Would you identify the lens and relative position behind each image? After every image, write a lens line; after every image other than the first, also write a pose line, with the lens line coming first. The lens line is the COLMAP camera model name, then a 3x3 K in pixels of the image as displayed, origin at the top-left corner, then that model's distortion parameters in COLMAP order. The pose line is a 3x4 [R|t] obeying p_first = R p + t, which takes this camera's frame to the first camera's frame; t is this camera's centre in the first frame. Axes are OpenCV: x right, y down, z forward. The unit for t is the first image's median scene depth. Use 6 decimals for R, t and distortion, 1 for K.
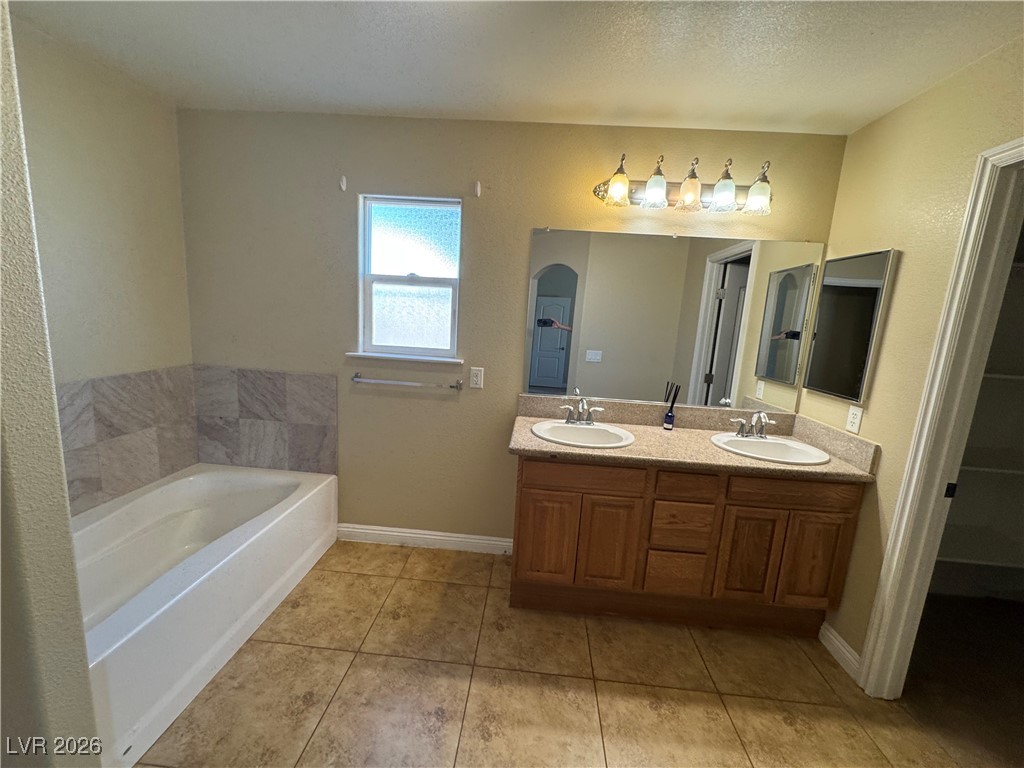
lens RADIAL K [[407.4, 0, 512.3], [0, 407.4, 383.2], [0, 0, 1]] dist [-0.006365, -0.000034]
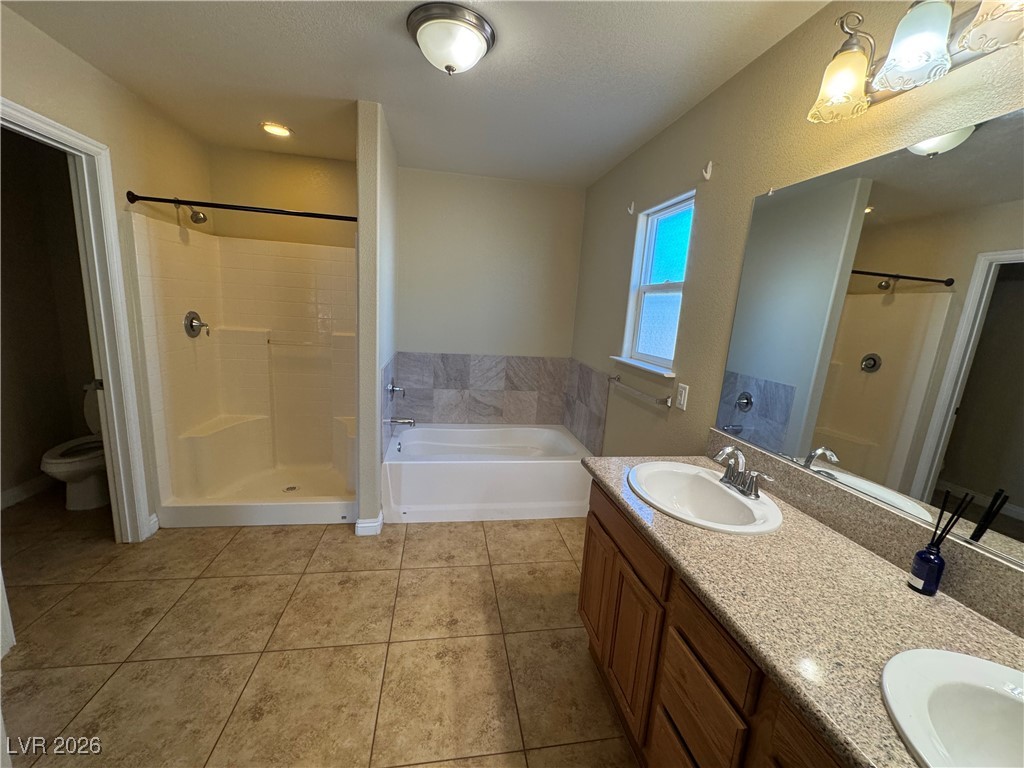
lens RADIAL K [[407.4, 0, 510.5], [0, 407.4, 386.6], [0, 0, 1]] dist [-0.006365, -0.000034]
pose [[0.234551, 0.139501, -0.962042, 0.813366], [-0.207725, 0.973984, 0.090588, -0.045774], [0.949651, 0.178593, 0.257426, 0.588693]]
